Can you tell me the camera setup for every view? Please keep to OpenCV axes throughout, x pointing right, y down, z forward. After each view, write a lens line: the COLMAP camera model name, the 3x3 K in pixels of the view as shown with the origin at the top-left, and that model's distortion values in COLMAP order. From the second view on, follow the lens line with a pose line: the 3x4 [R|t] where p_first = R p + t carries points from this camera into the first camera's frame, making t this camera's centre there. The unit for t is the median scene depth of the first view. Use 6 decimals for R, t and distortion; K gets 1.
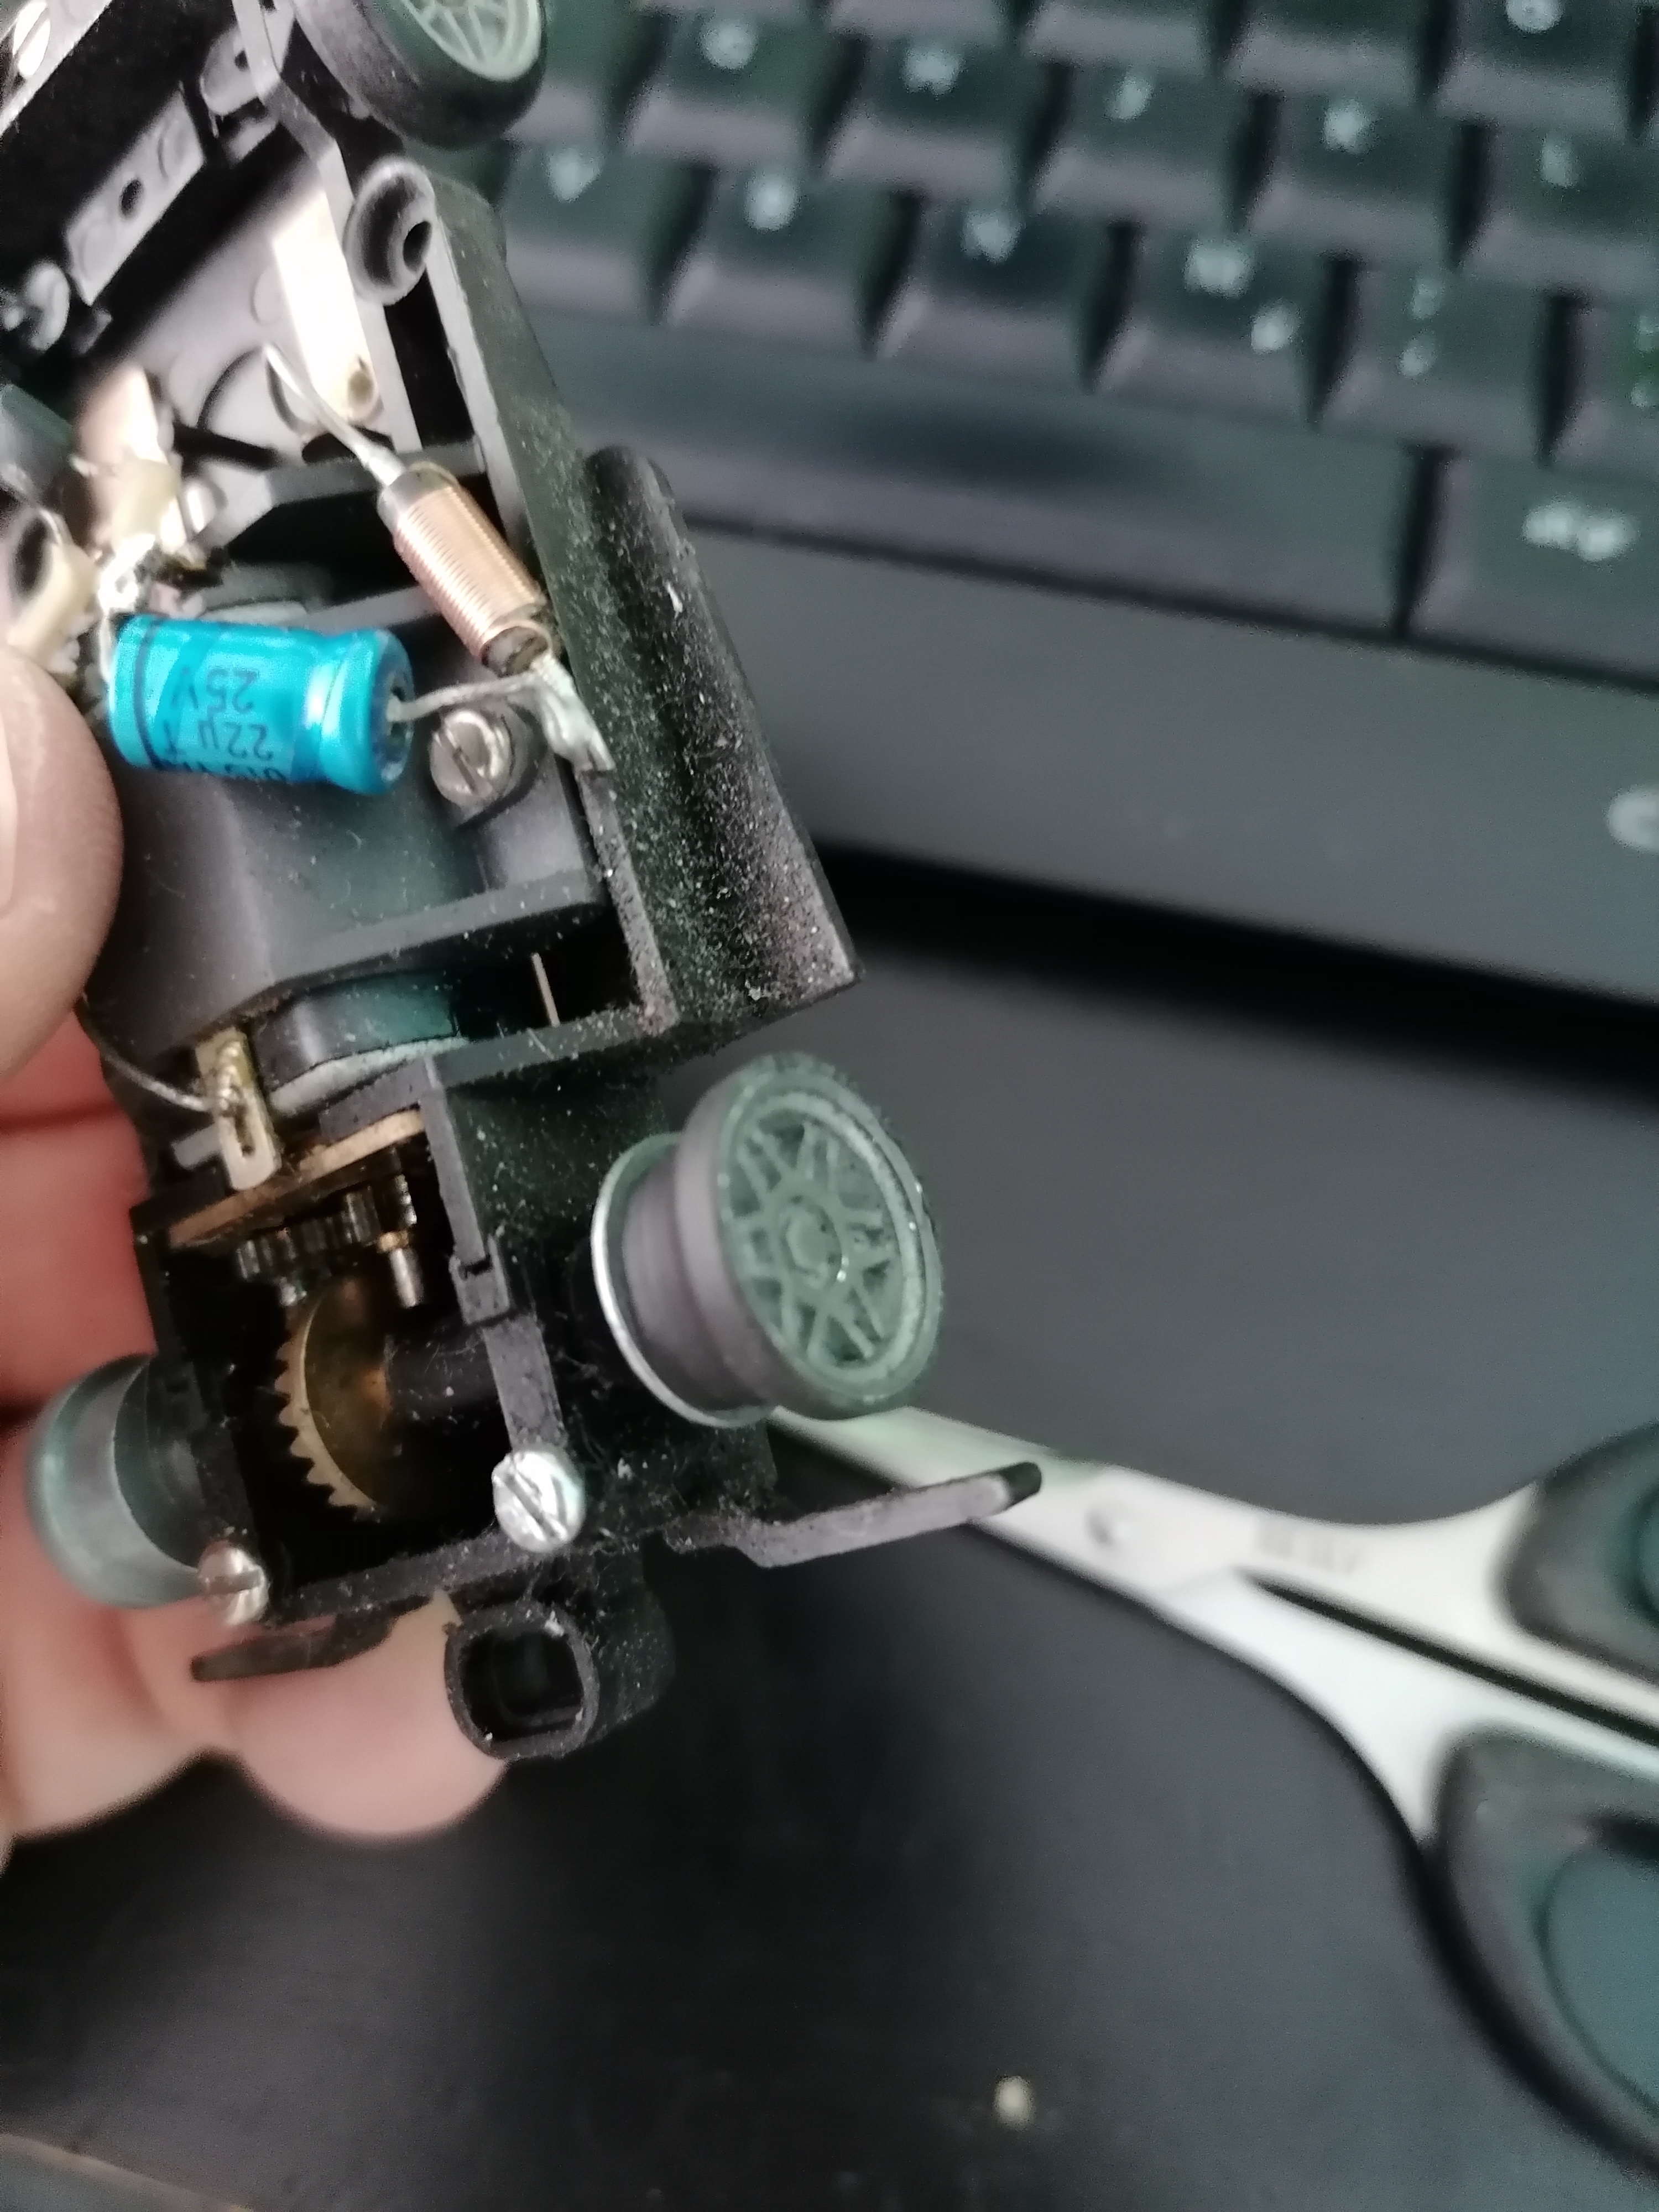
lens RADIAL K [[1773.4, 0, 831.9], [0, 1773.4, 1126.4], [0, 0, 1]] dist [-0.008078, -0.058075]
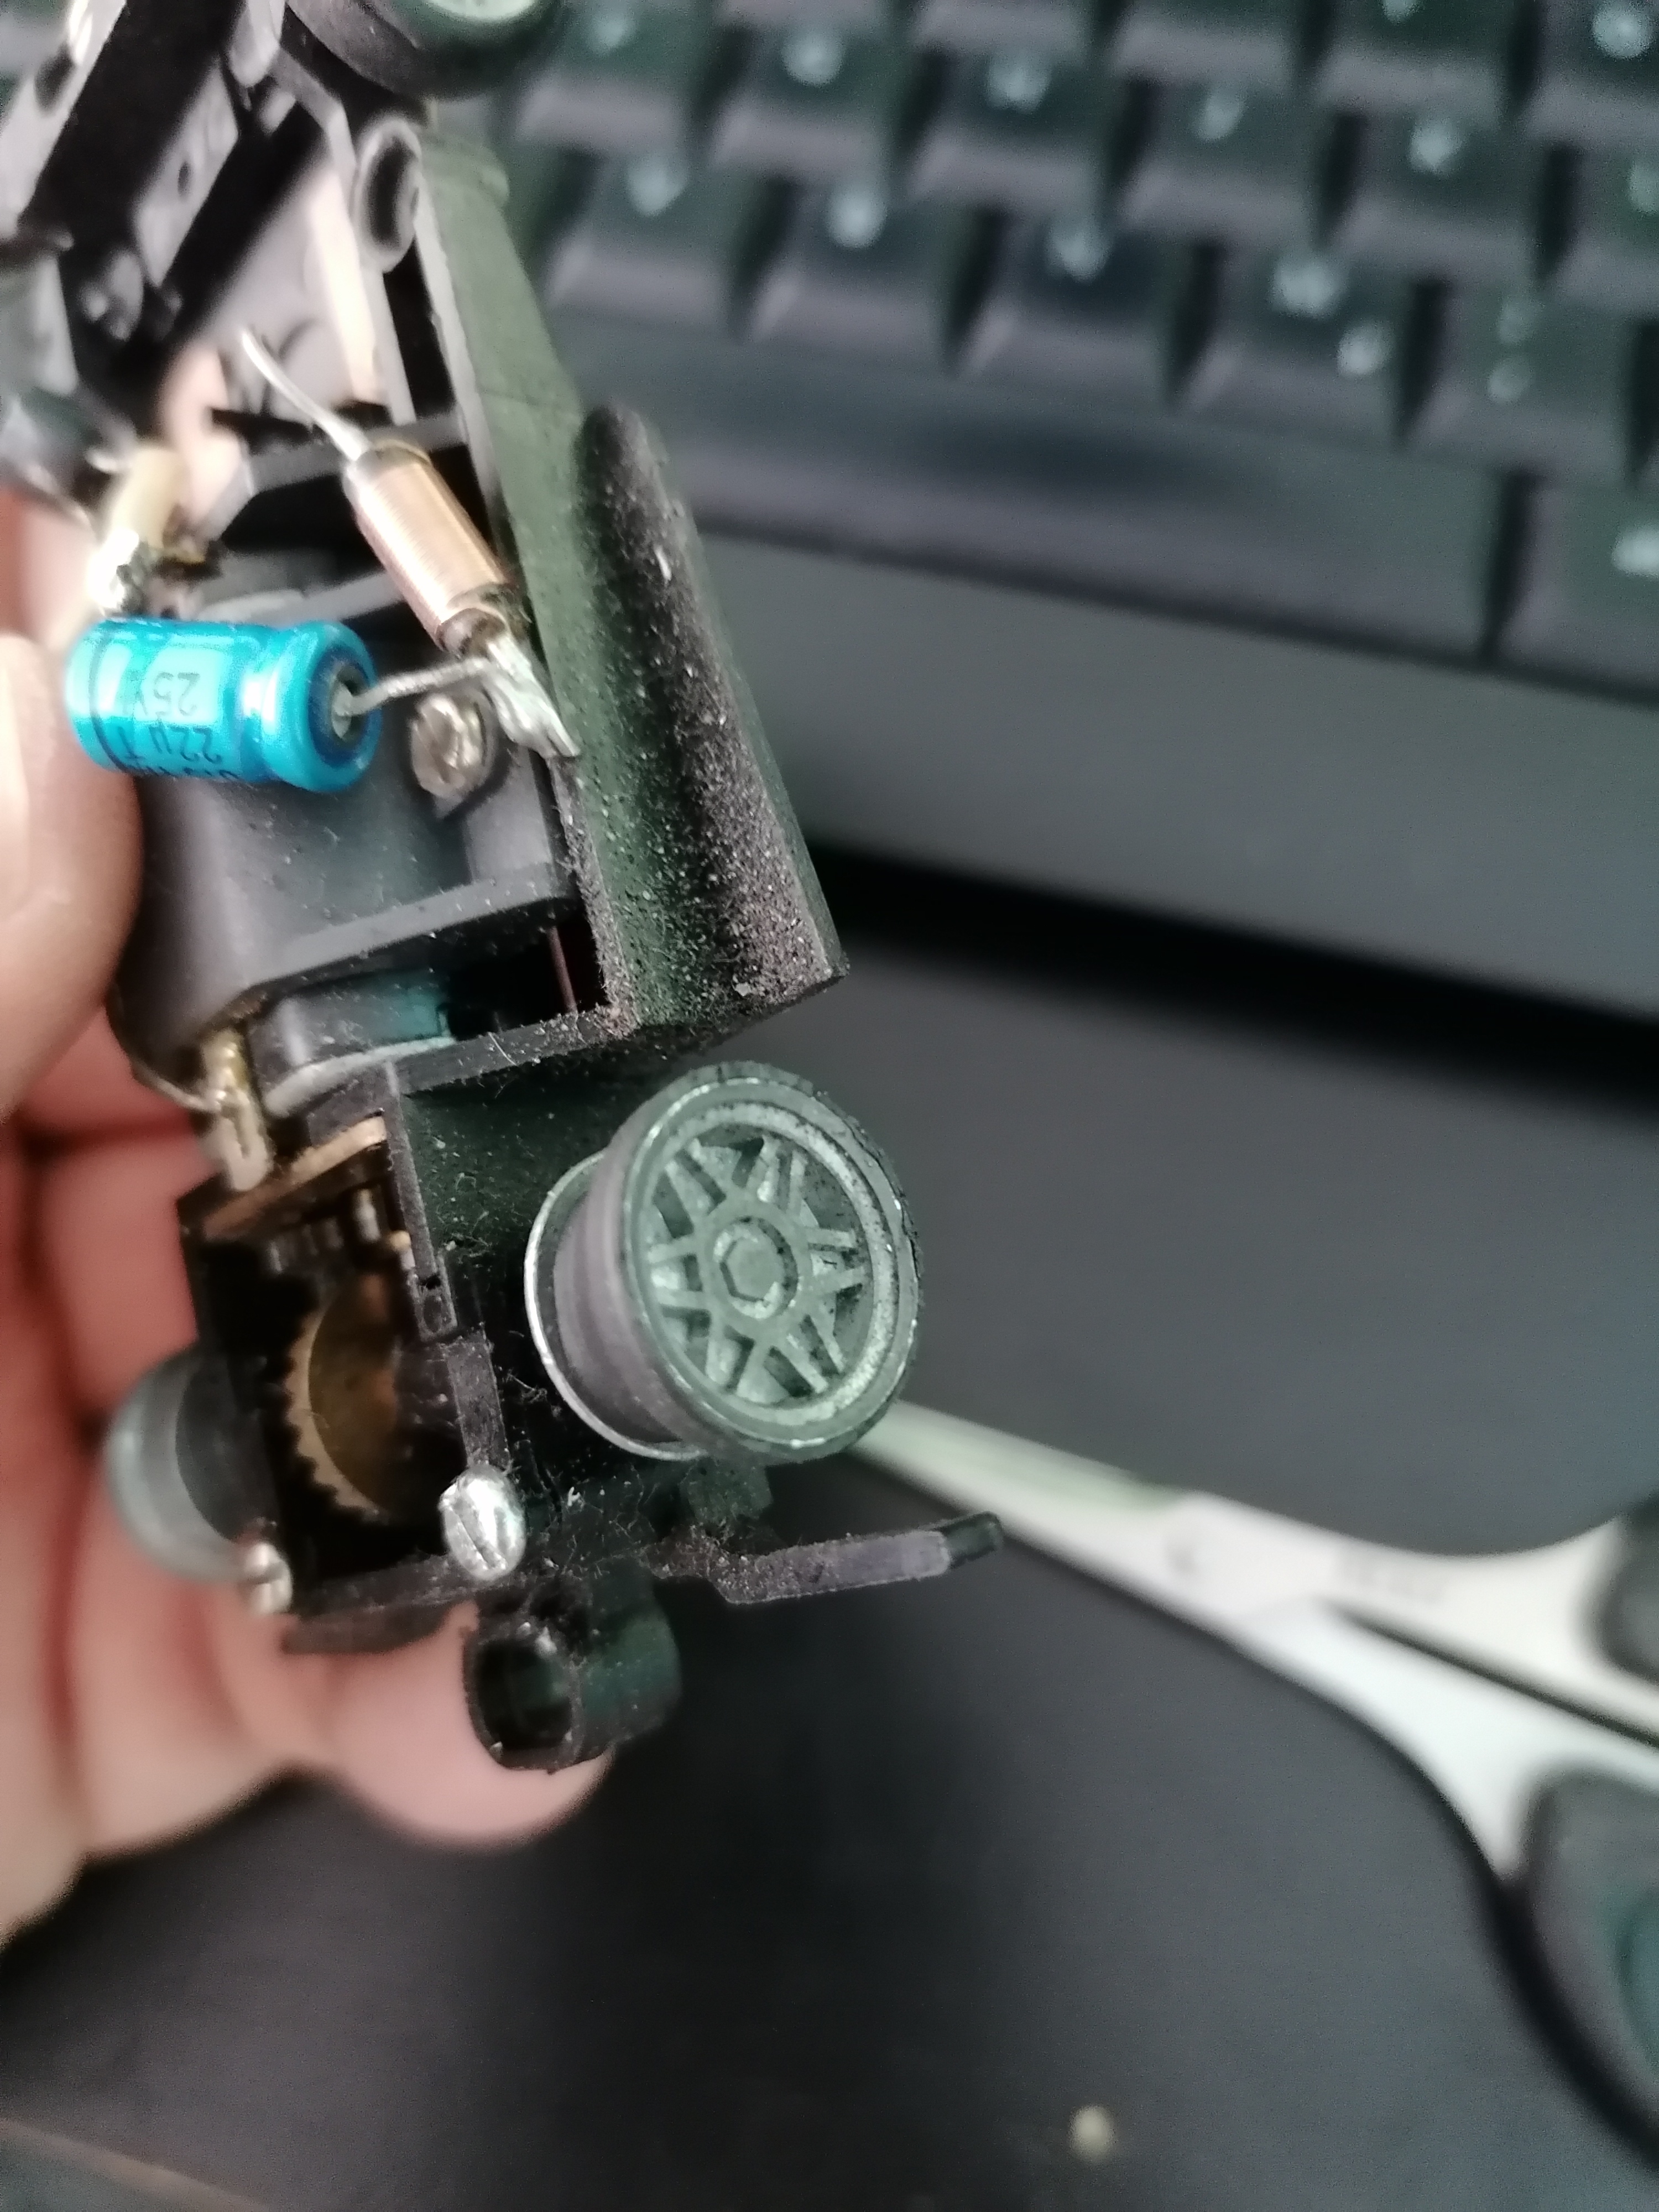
lens RADIAL K [[1773.4, 0, 835.7], [0, 1773.4, 1117.9], [0, 0, 1]] dist [-0.008078, -0.058075]
pose [[0.979368, 0.008901, -0.201890, 0.194770], [-0.000500, 0.999133, 0.041623, -0.046526], [0.202086, -0.040663, 0.978523, 0.095432]]
